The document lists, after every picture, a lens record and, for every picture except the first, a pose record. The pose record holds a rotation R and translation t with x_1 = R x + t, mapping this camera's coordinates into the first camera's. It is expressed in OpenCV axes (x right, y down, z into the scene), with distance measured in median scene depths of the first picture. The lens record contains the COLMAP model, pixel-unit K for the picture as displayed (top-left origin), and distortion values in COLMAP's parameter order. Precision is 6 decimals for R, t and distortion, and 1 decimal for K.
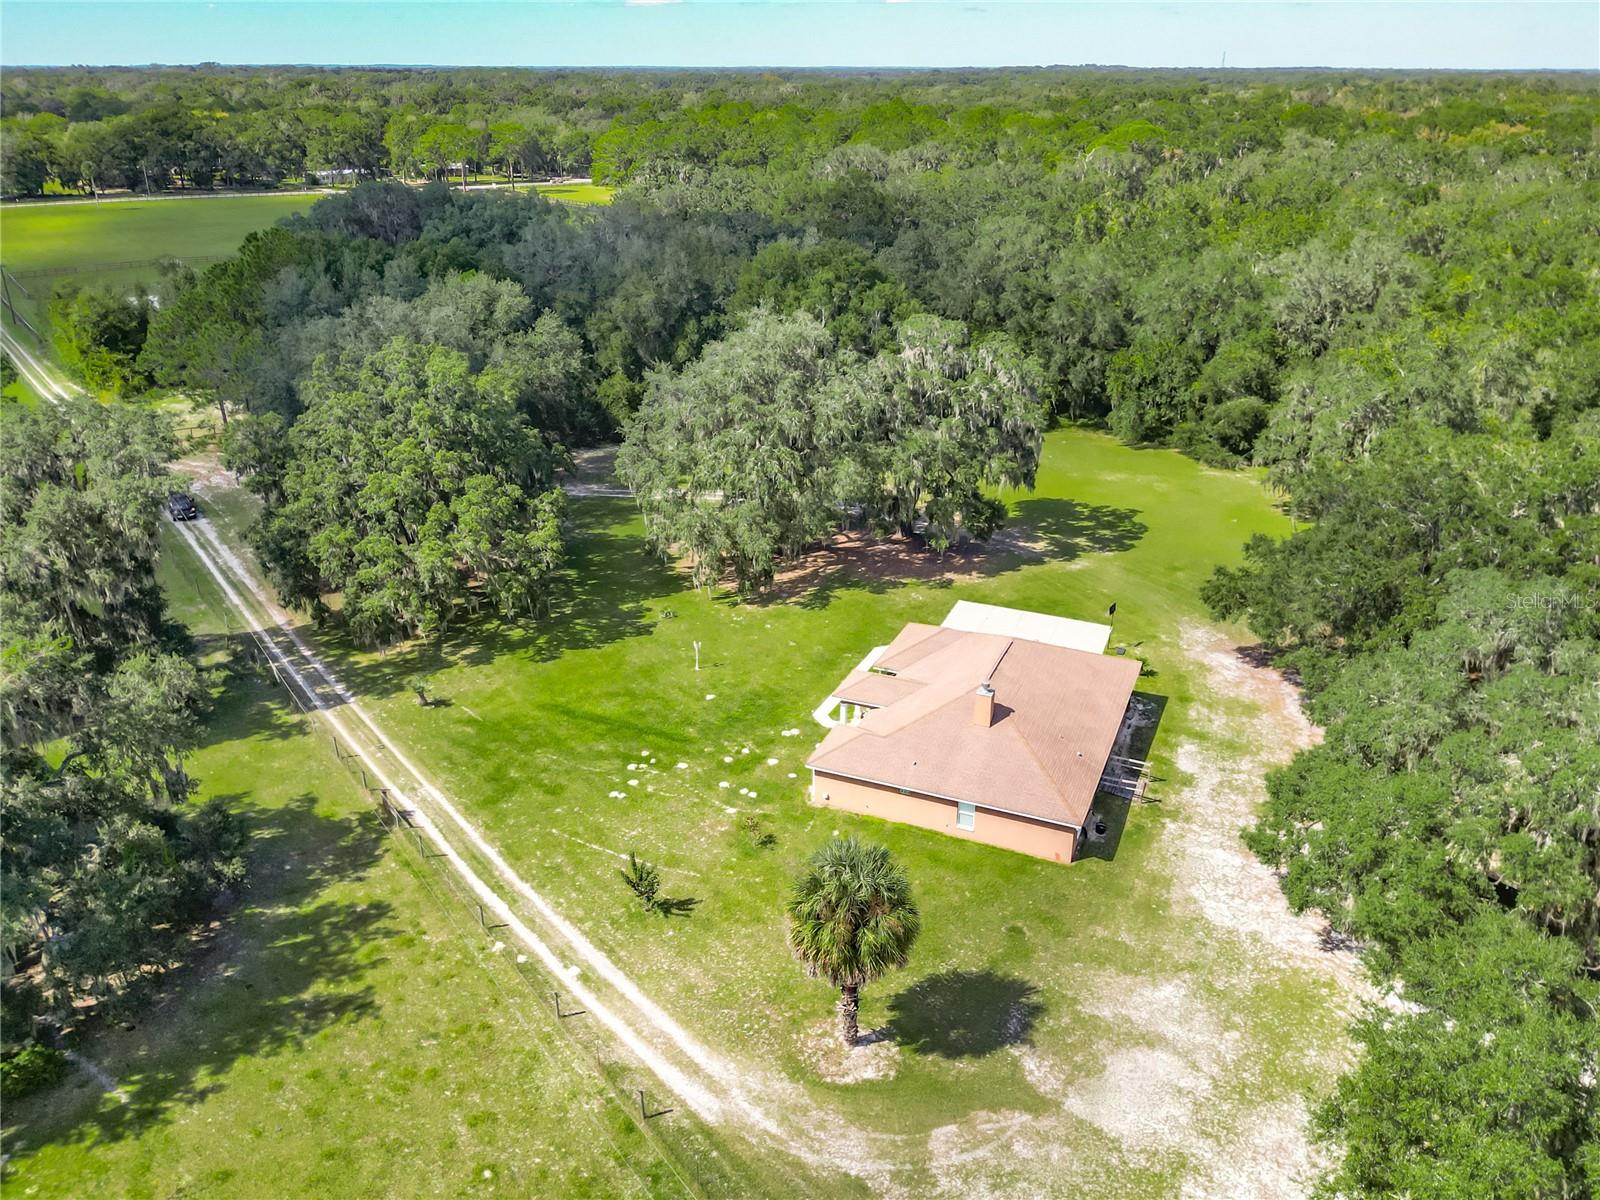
lens RADIAL K [[1154.5, 0, 800.0], [0, 1154.5, 600.0], [0, 0, 1]] dist [0.061559, -0.068287]
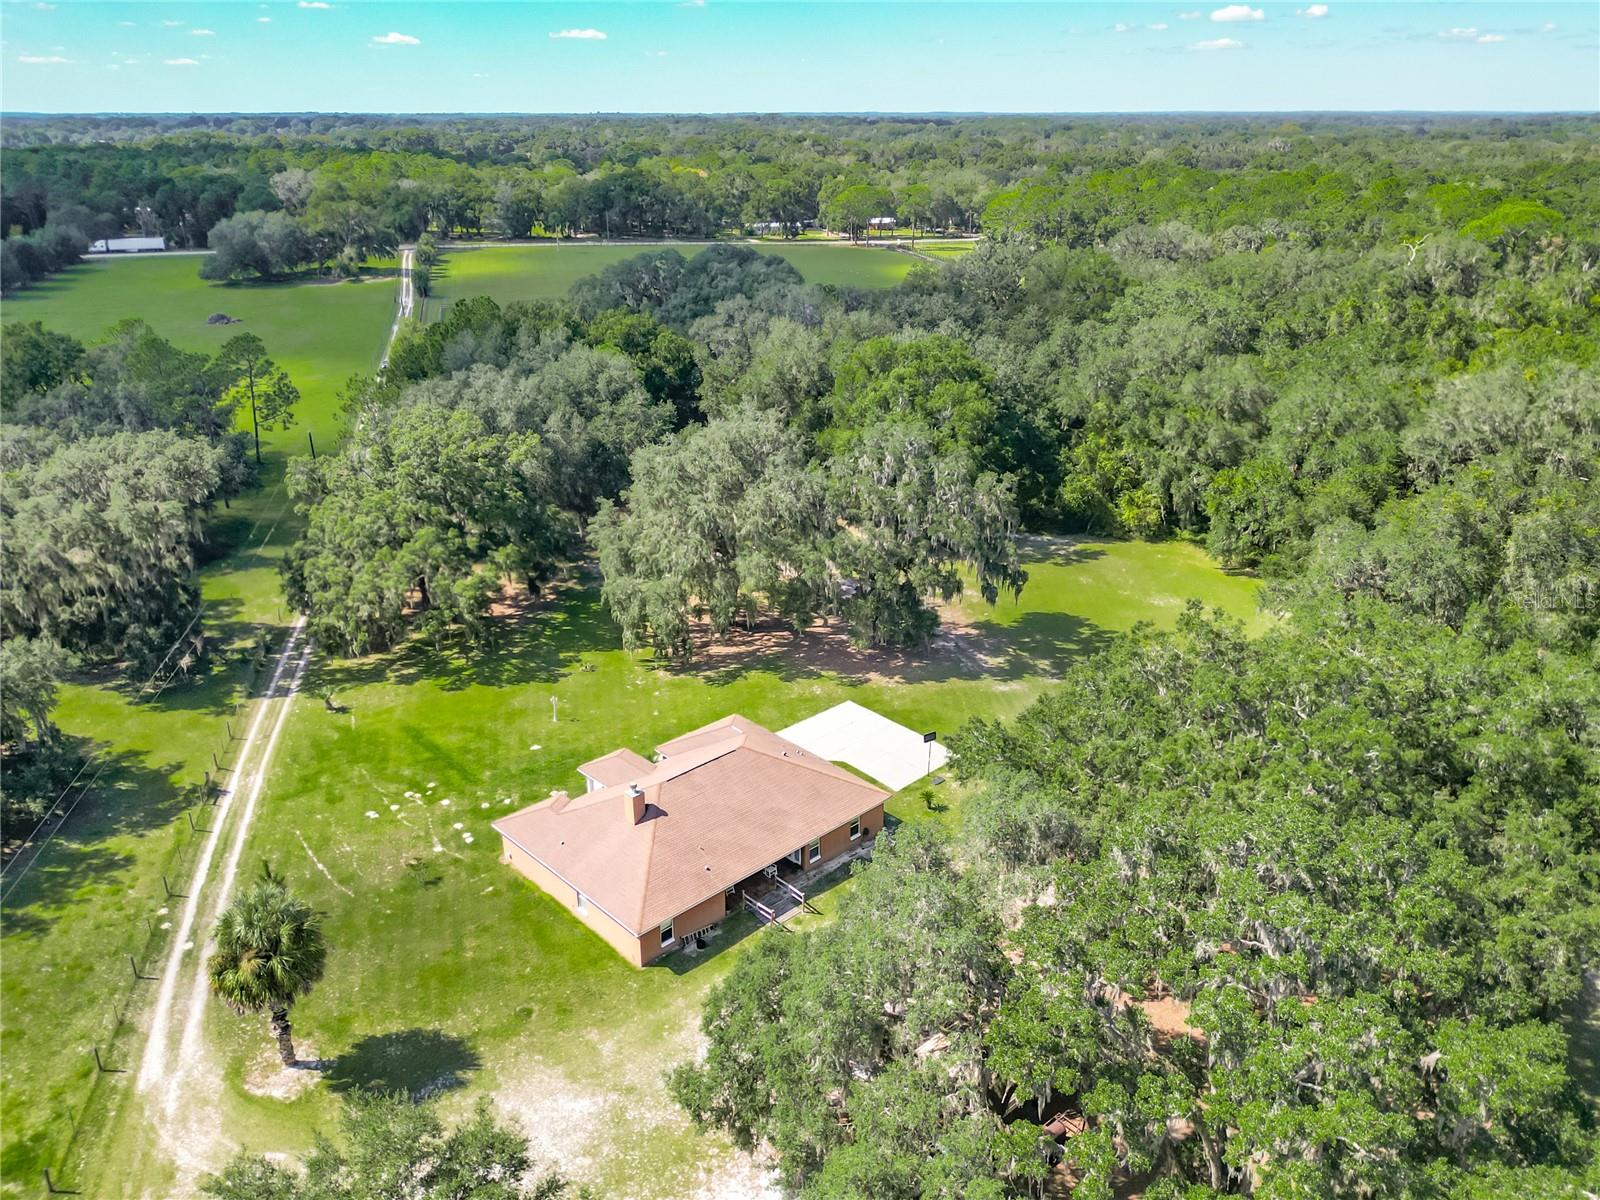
lens RADIAL K [[1138.8, 0, 800.0], [0, 1138.8, 600.0], [0, 0, 1]] dist [0.061952, -0.056394]
pose [[0.926477, 0.145636, -0.347031, 0.414911], [-0.157227, 0.987548, -0.005314, -0.072579], [0.341936, 0.059486, 0.937839, 0.030257]]
